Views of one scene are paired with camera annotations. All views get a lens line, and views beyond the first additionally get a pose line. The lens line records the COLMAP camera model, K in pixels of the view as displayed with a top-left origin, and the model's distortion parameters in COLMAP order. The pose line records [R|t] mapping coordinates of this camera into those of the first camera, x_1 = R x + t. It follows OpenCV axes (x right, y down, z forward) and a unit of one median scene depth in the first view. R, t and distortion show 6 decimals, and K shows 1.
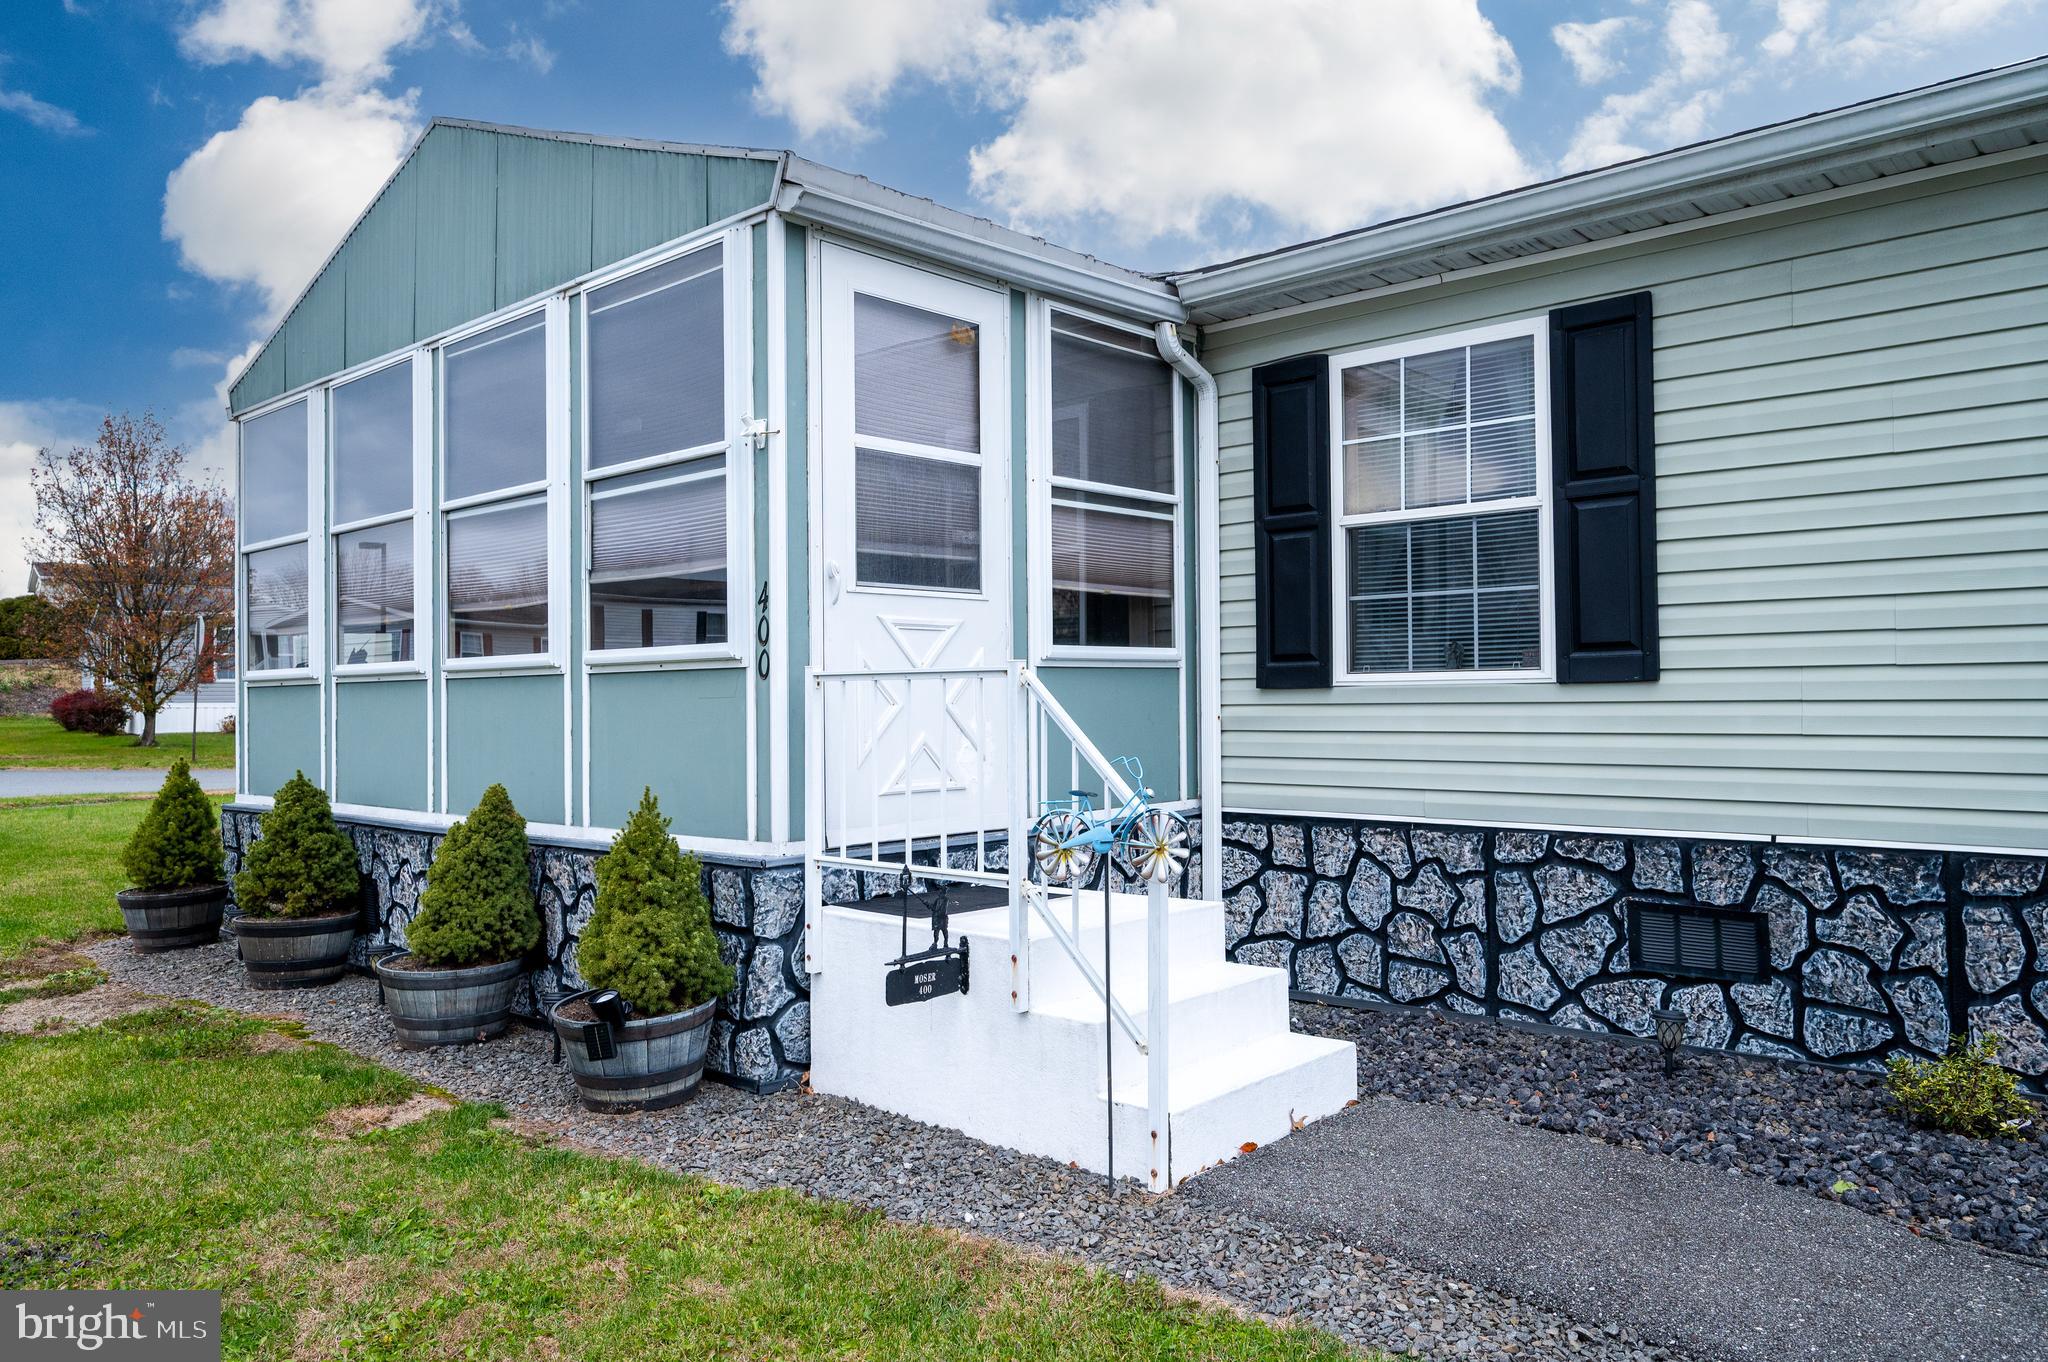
lens RADIAL K [[1494.4, 0, 1087.4], [0, 1494.4, 681.4], [0, 0, 1]] dist [0.035223, 0.002843]
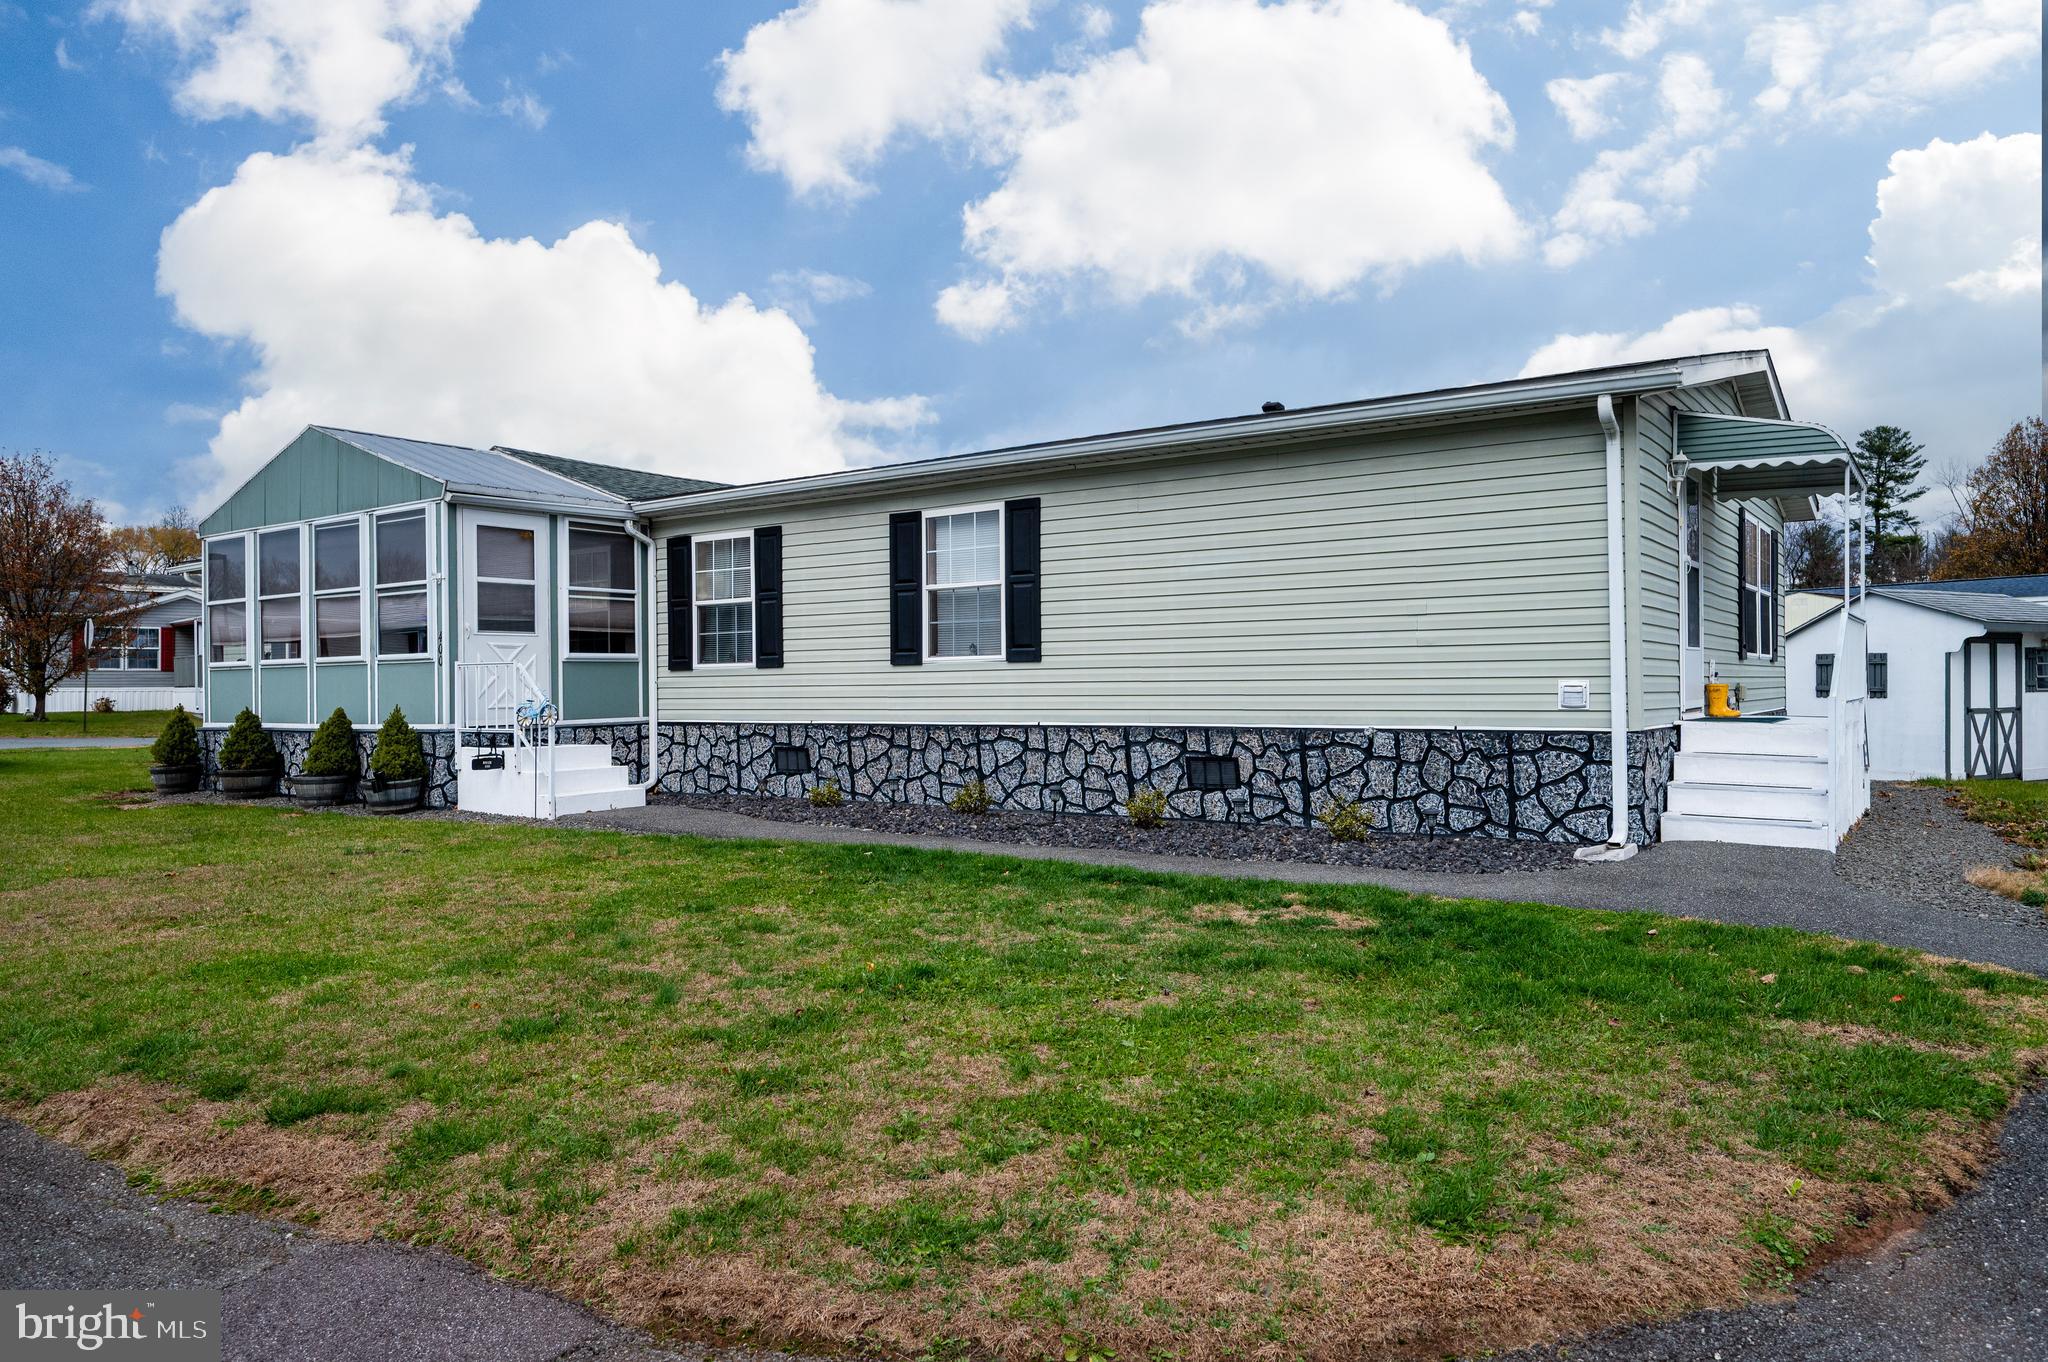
lens RADIAL K [[1494.4, 0, 1087.4], [0, 1494.4, 681.4], [0, 0, 1]] dist [0.035223, 0.002843]
pose [[0.995575, -0.000733, 0.093964, 0.635360], [0.000070, 0.999975, 0.007057, 0.006442], [-0.093967, -0.007019, 0.995551, -1.678900]]
